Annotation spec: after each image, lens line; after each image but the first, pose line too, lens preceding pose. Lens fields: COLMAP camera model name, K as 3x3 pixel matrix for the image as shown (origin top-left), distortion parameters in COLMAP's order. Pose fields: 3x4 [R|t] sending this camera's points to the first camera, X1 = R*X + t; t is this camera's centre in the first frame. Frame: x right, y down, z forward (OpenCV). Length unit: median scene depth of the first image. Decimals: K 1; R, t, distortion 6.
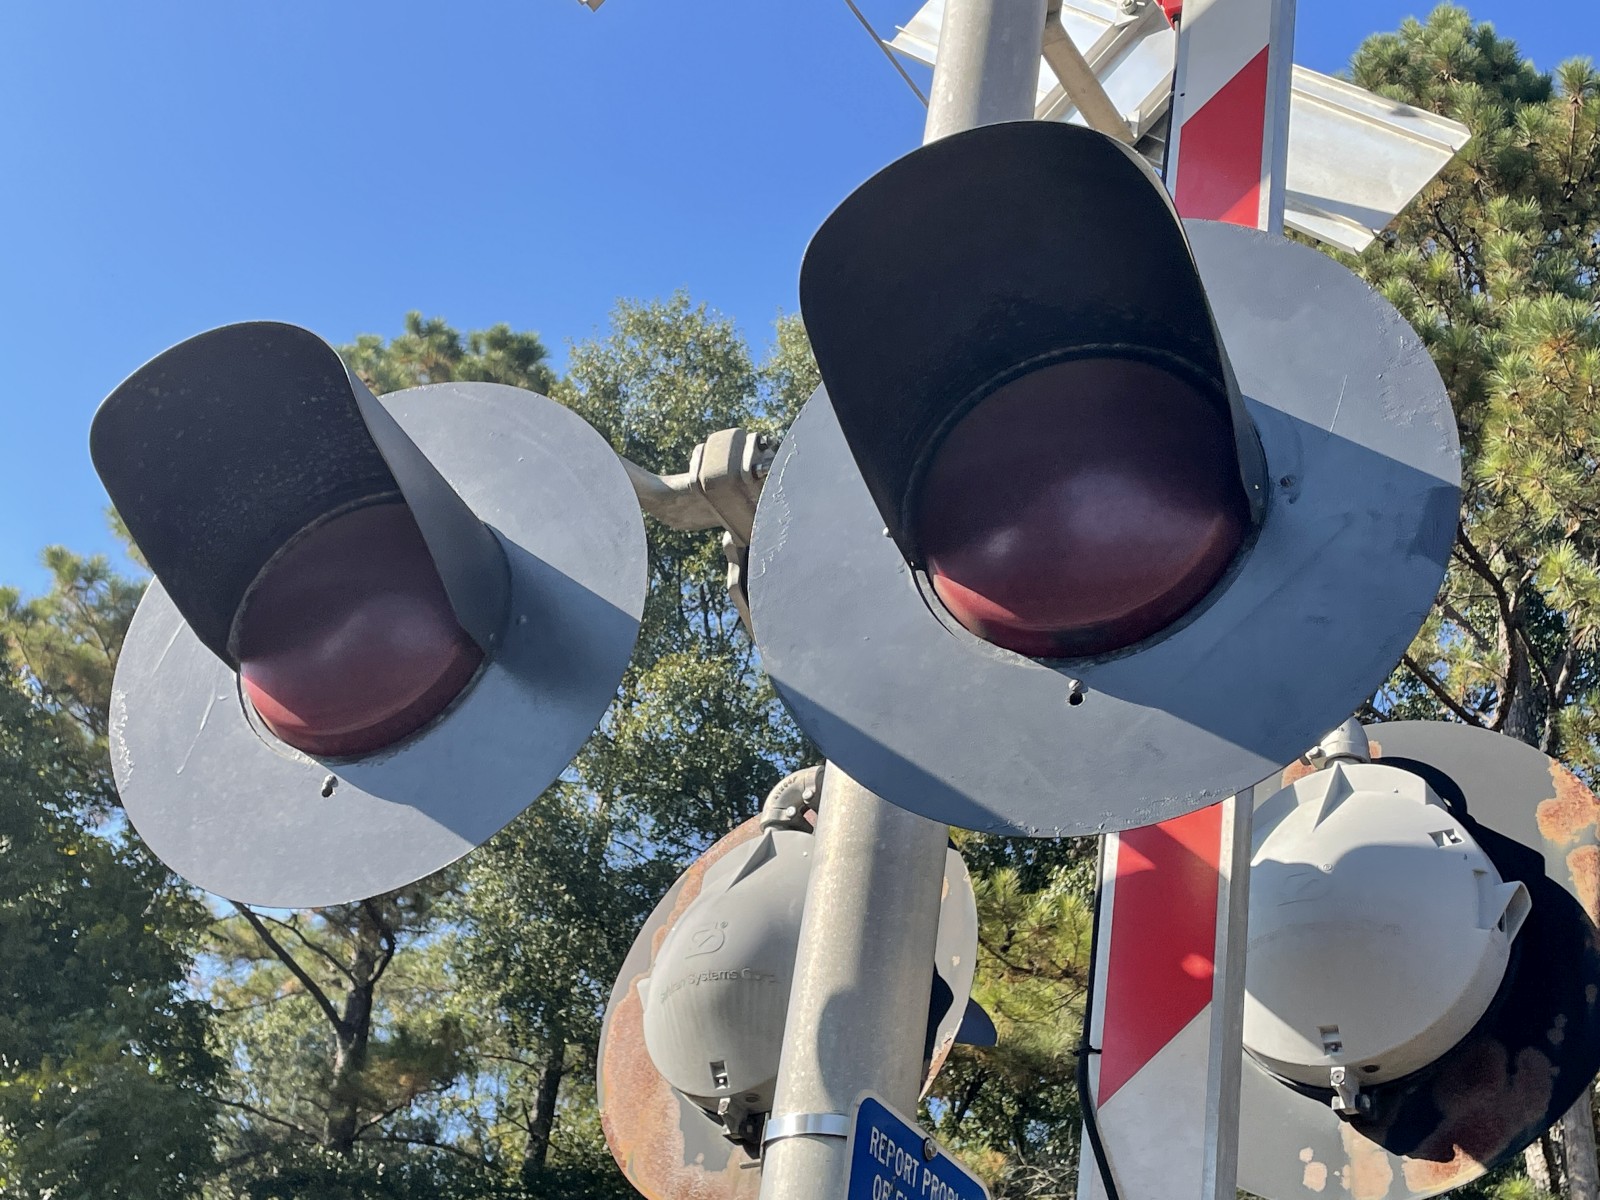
lens RADIAL K [[2123.4, 0, 764.3], [0, 2123.4, 605.9], [0, 0, 1]] dist [0.123771, -0.269367]
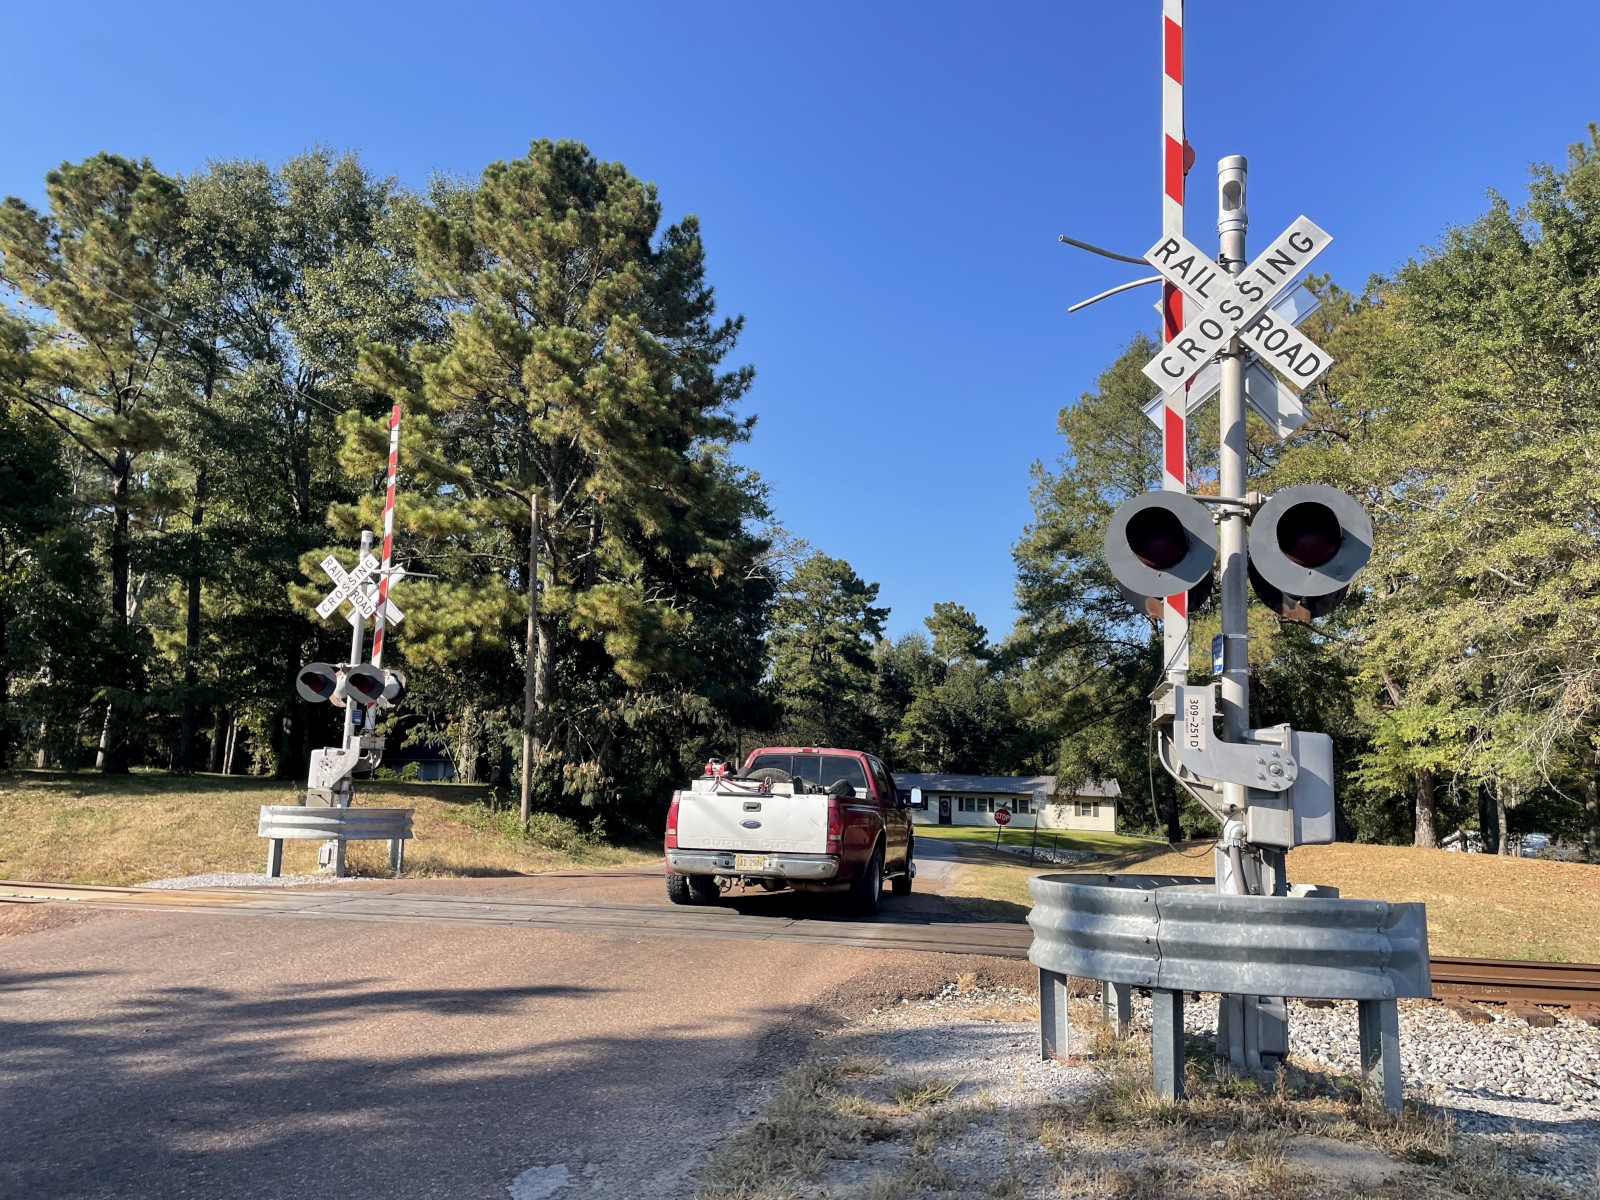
lens RADIAL K [[1207.1, 0, 797.3], [0, 1207.1, 604.1], [0, 0, 1]] dist [0.098055, -0.124559]
pose [[0.921233, -0.059402, 0.384450, -0.025527], [-0.113157, 0.904618, 0.410927, -0.410599], [-0.372190, -0.422063, 0.826642, -0.668325]]
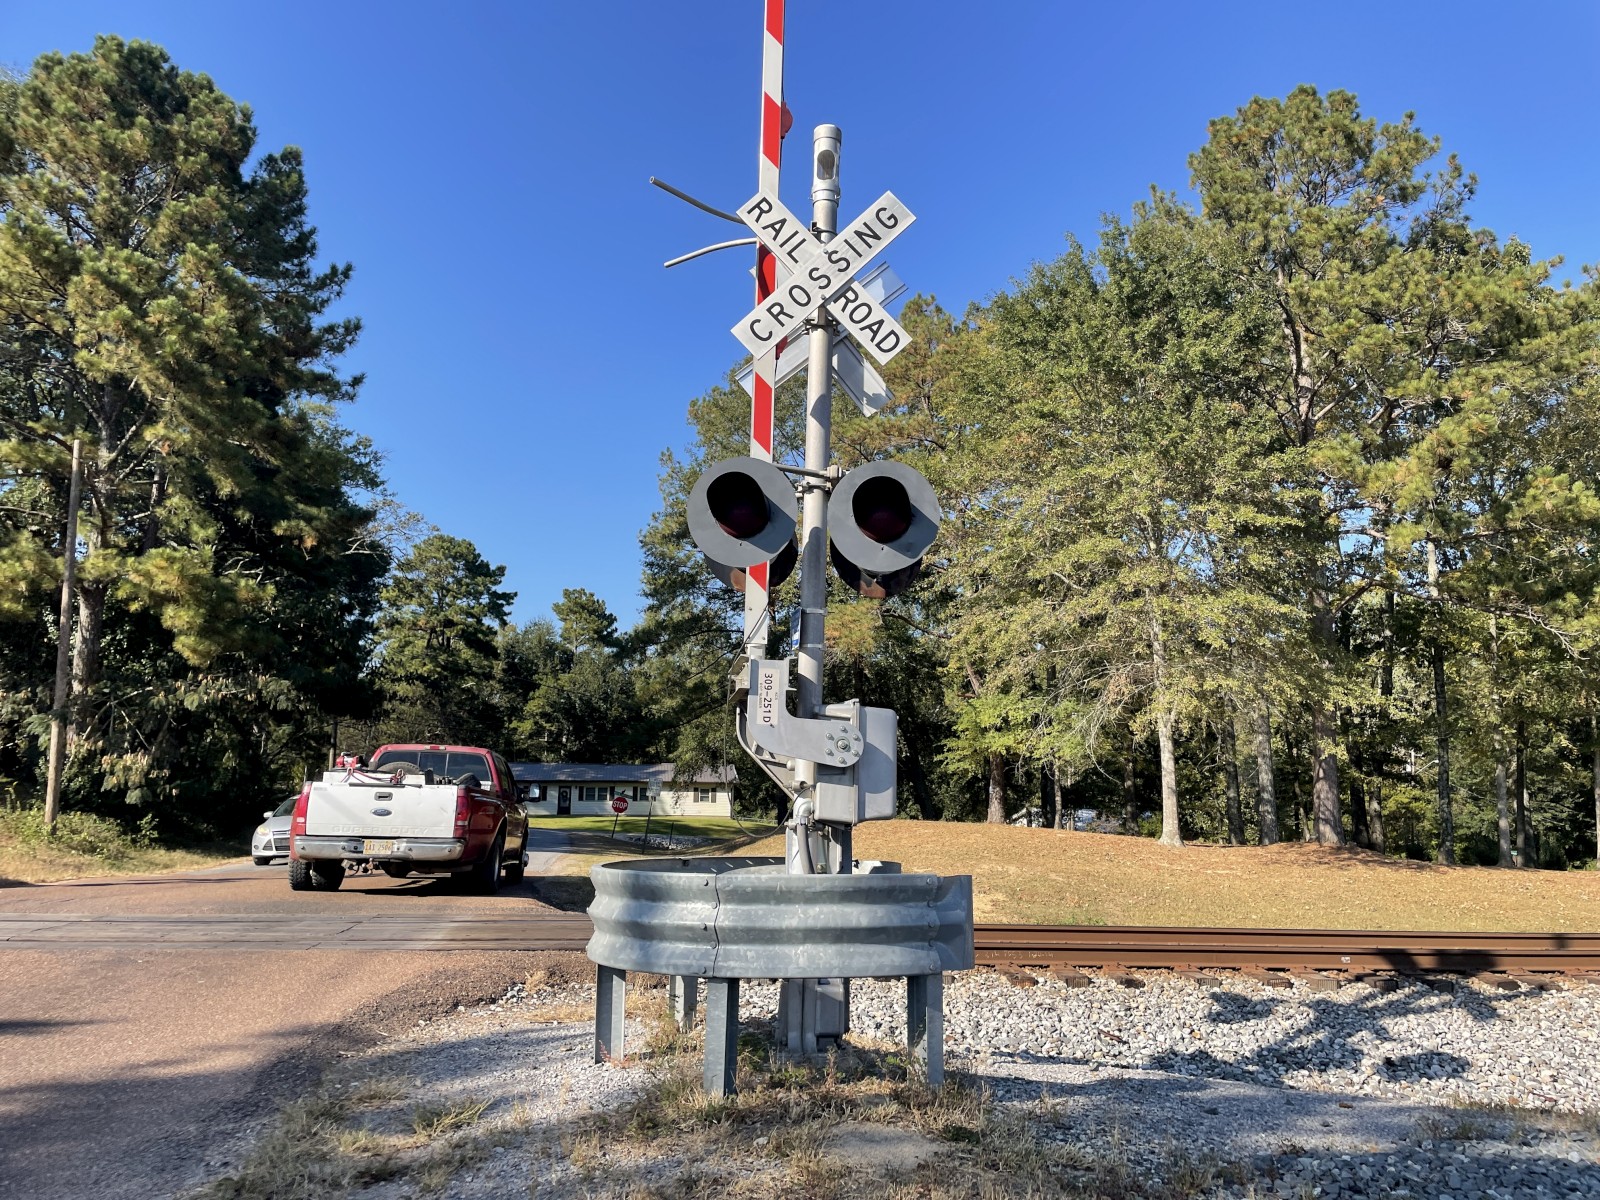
lens RADIAL K [[1205.6, 0, 810.2], [0, 1205.6, 594.2], [0, 0, 1]] dist [0.105919, -0.132507]
pose [[0.760963, -0.028839, 0.648154, -0.000247], [-0.265923, 0.897377, 0.352135, -0.398192], [-0.591794, -0.440321, 0.675202, -0.658375]]
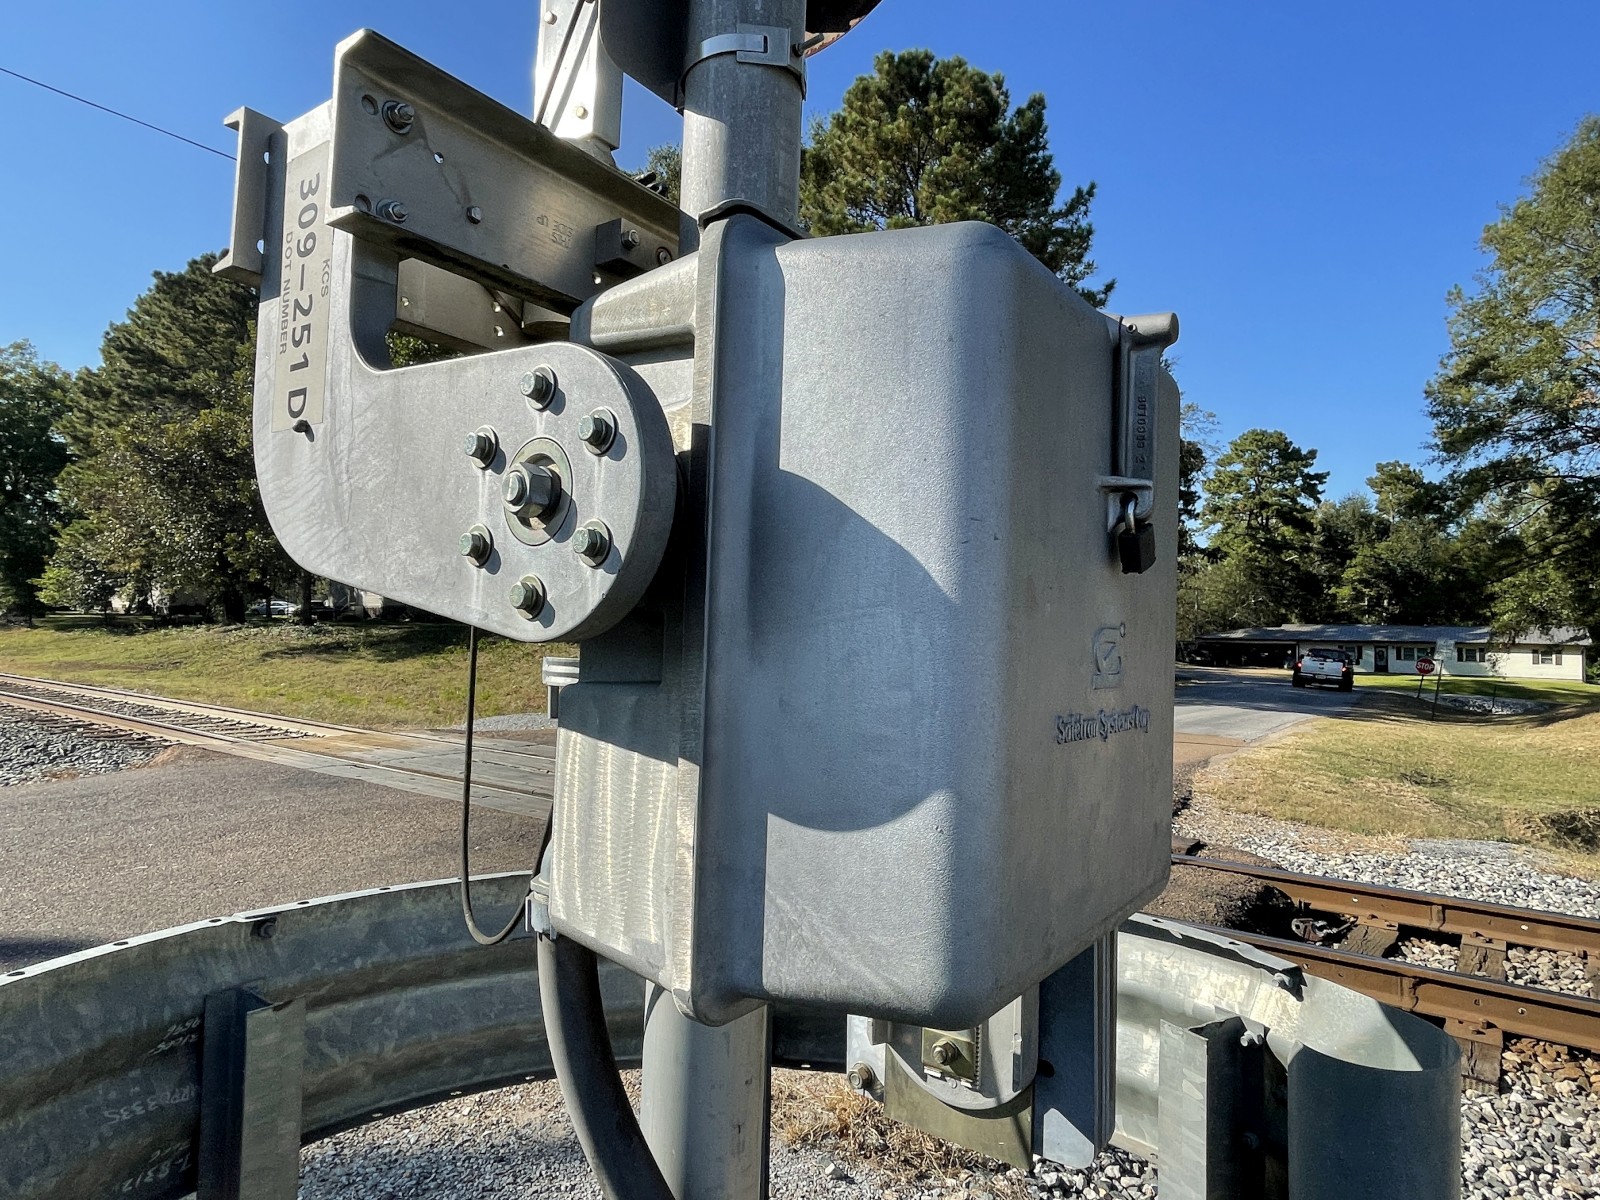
lens RADIAL K [[936.0, 0, 808.8], [0, 936.0, 601.0], [0, 0, 1]] dist [-0.005302, -0.001008]
pose [[0.989592, -0.126224, -0.069100, 0.199381], [0.143845, 0.854469, 0.499190, -0.280257], [-0.003966, -0.503935, 0.863733, -0.517133]]
